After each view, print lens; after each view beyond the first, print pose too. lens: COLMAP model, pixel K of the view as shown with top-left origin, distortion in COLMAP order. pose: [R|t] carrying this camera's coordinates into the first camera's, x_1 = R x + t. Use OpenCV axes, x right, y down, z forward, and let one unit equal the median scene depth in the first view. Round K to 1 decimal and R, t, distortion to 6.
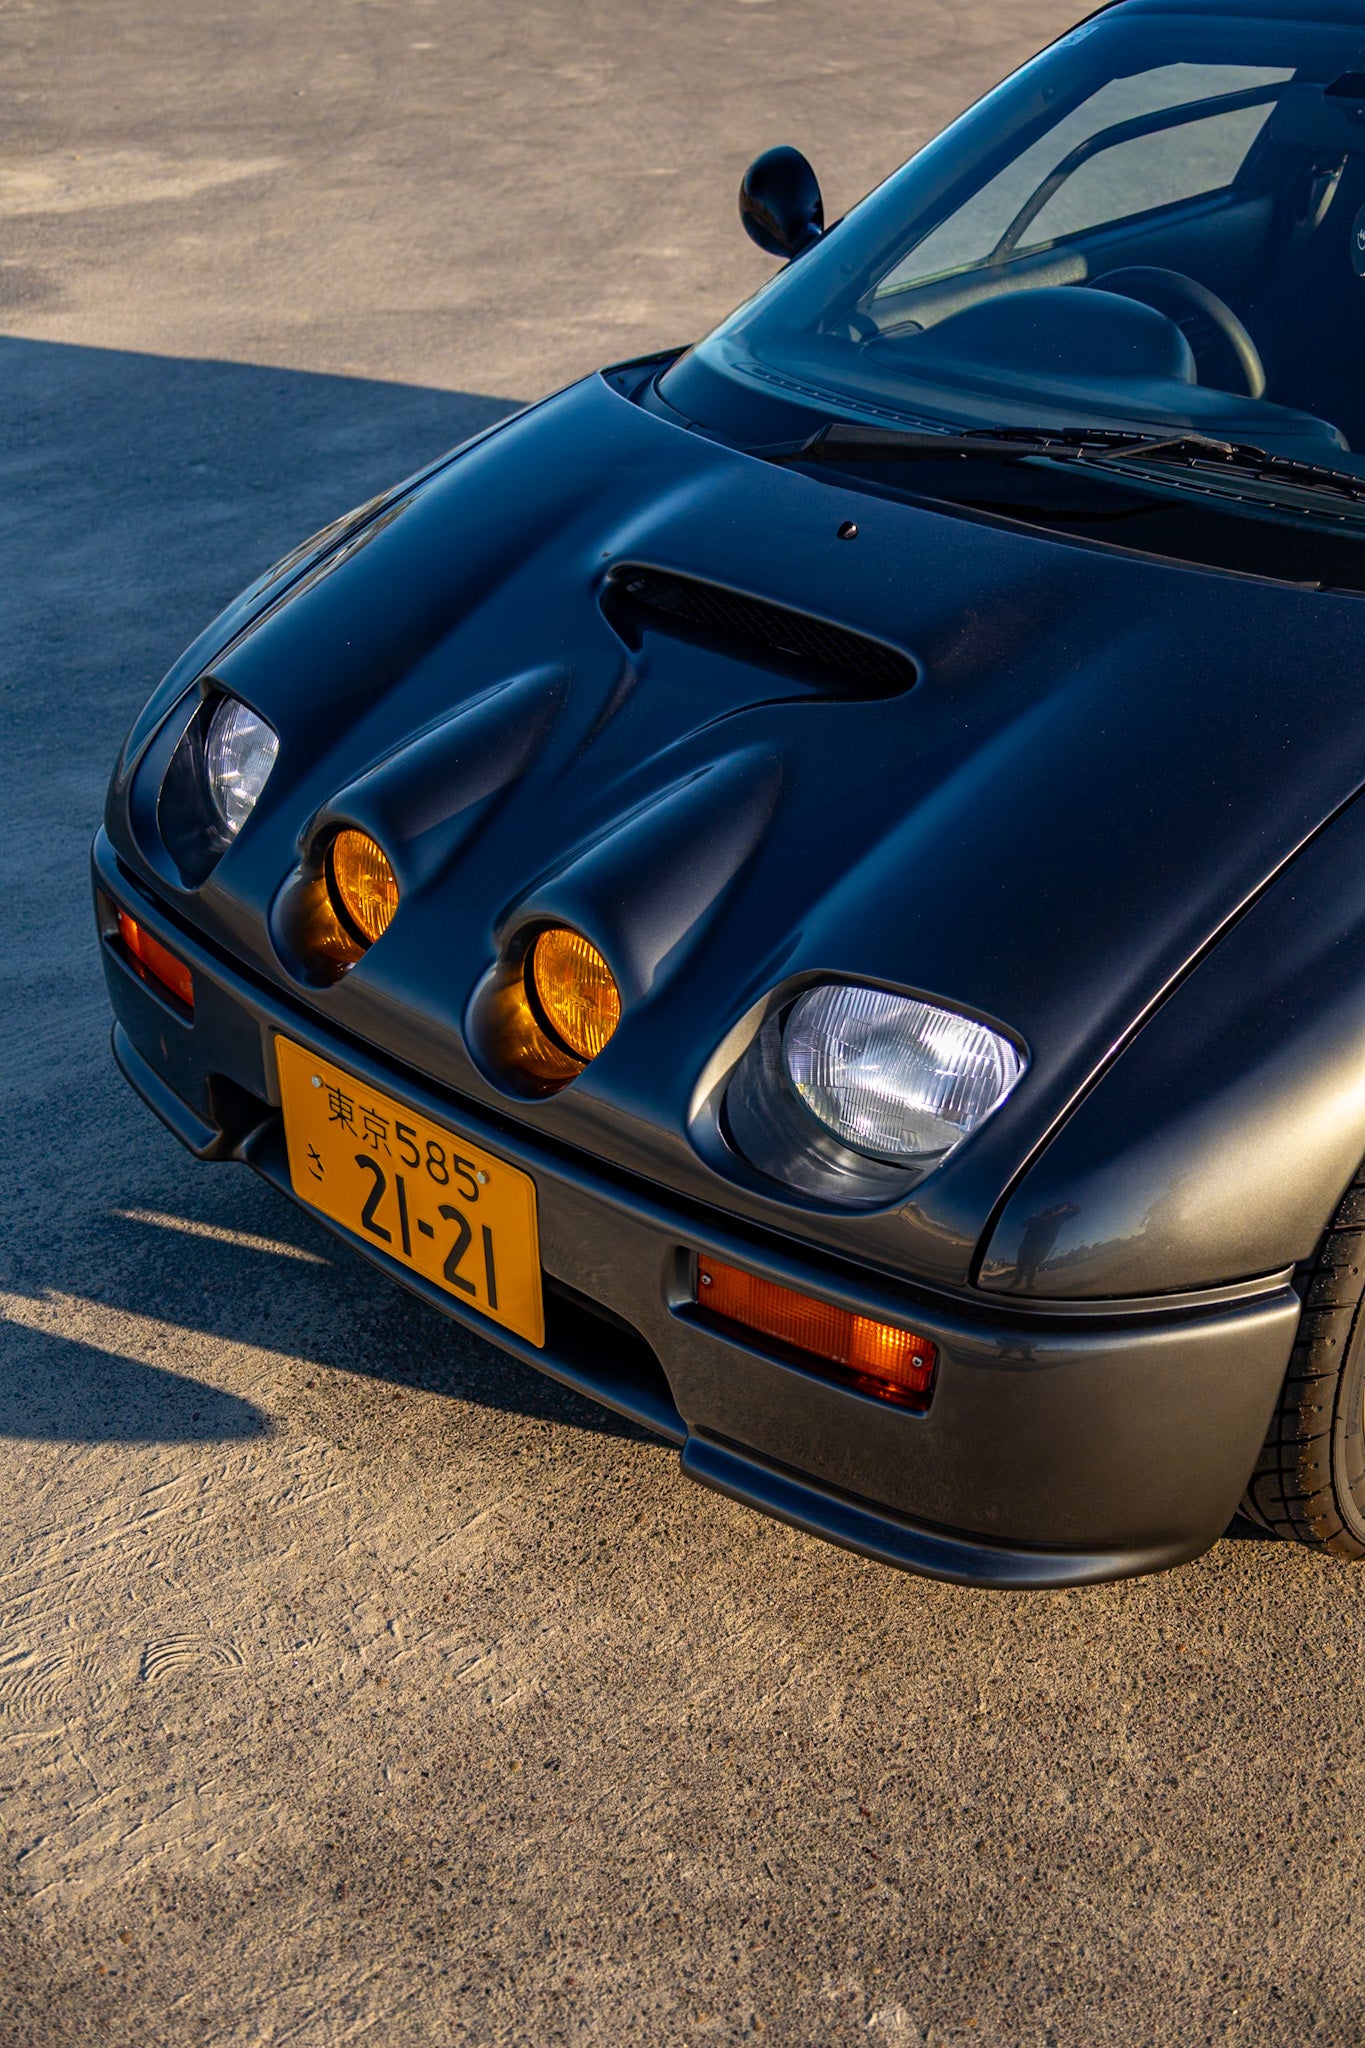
lens RADIAL K [[2346.4, 0, 670.9], [0, 2346.4, 1026.7], [0, 0, 1]] dist [0.008286, 0.000000]
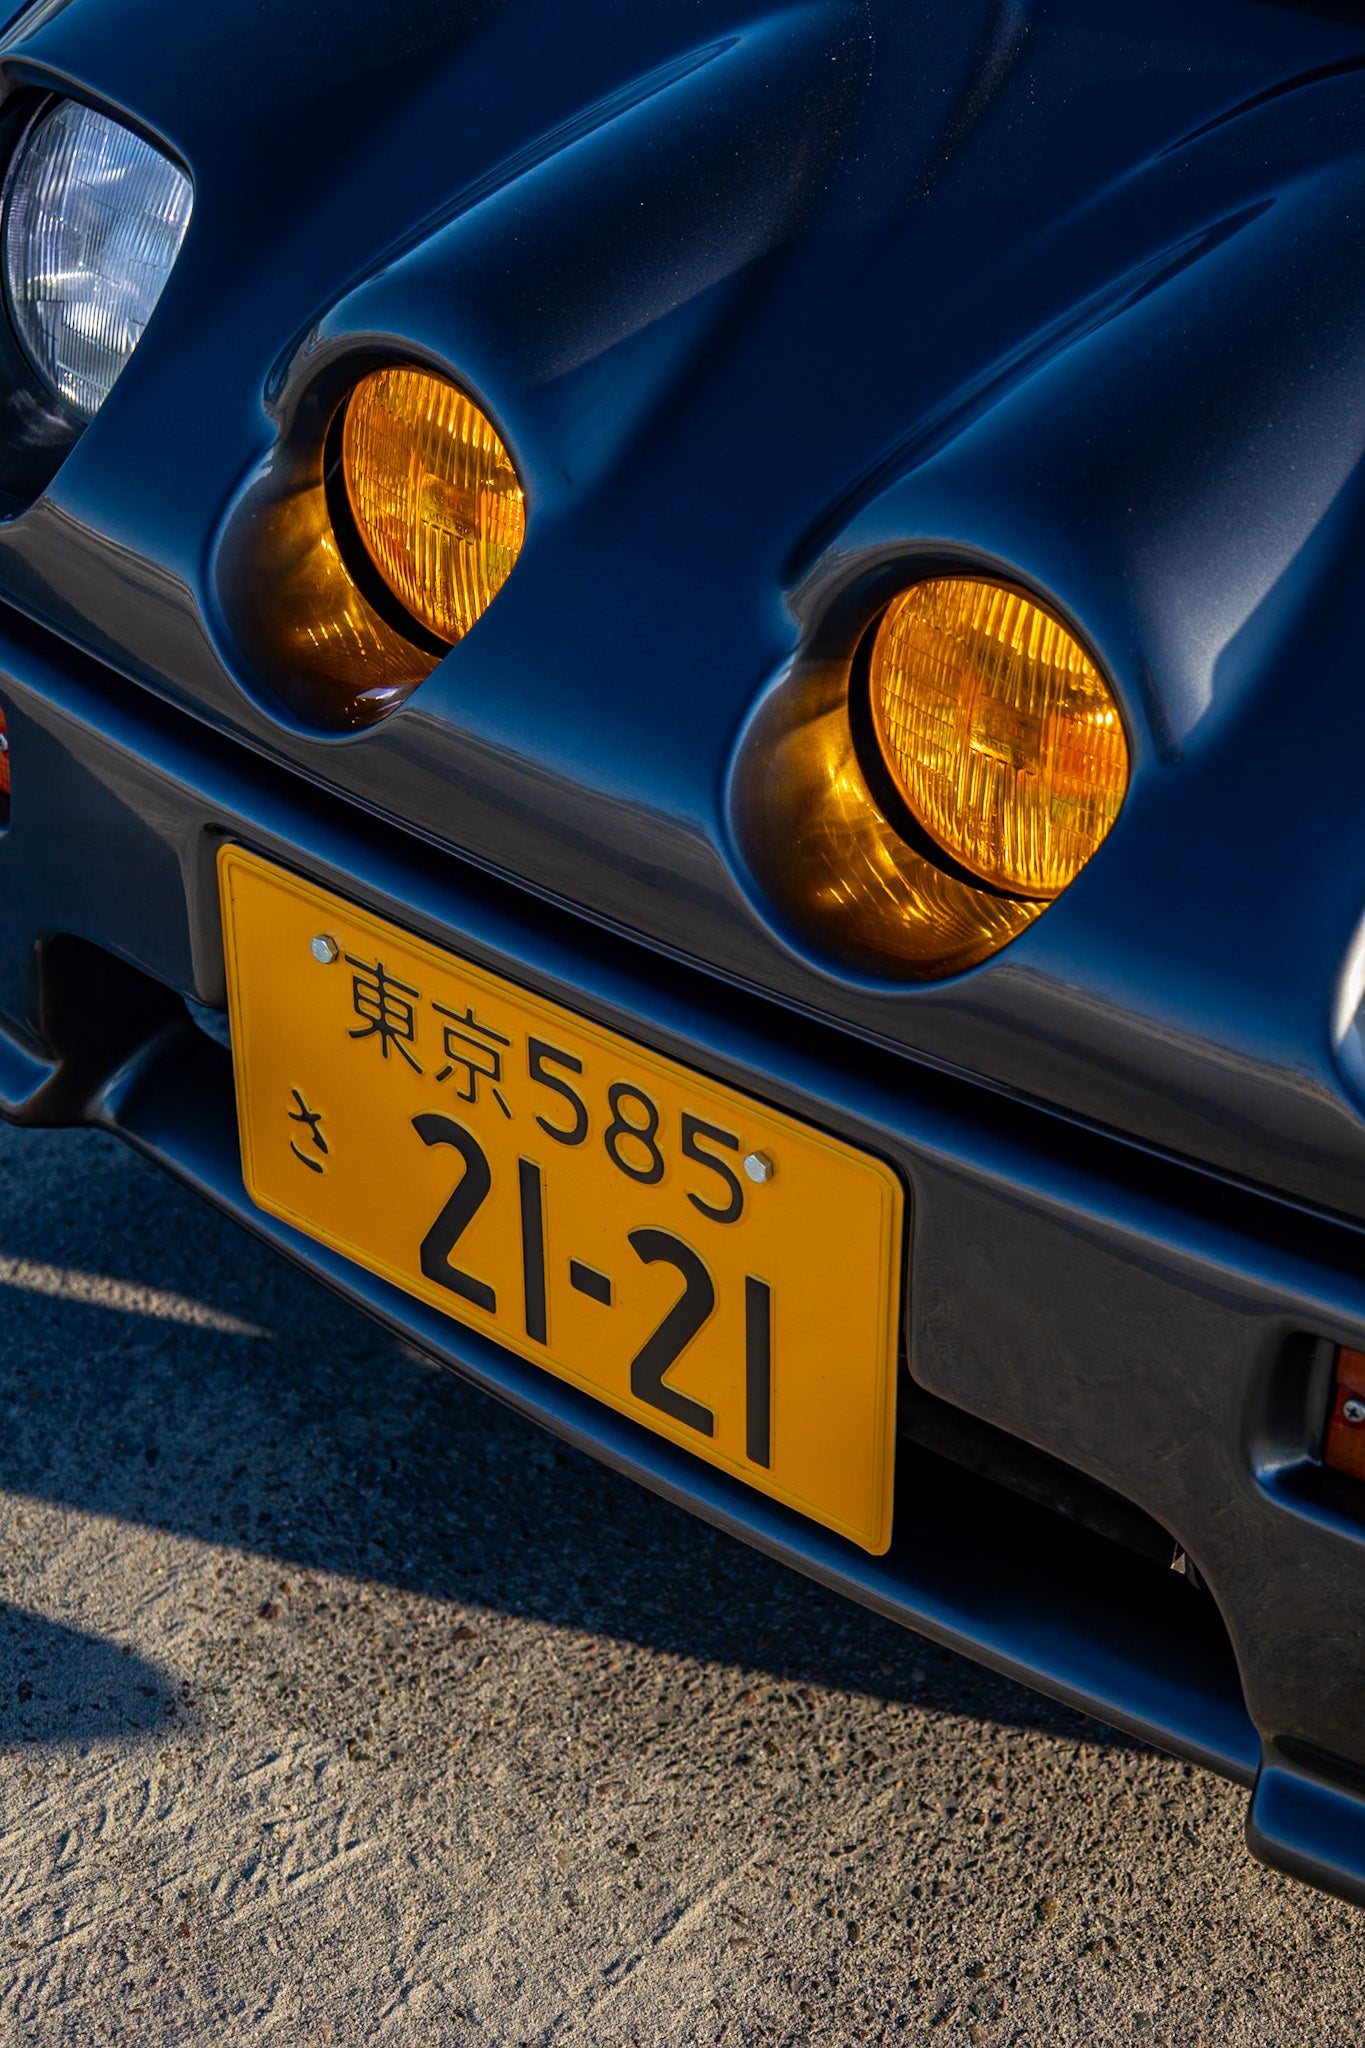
lens RADIAL K [[3672.8, 0, 677.2], [0, 3672.8, 1009.5], [0, 0, 1]] dist [0.034016, 0.000000]
pose [[0.998560, -0.013454, 0.051928, -0.118818], [0.011355, 0.999114, 0.040514, 0.007371], [-0.052427, -0.039866, 0.997829, 0.306545]]
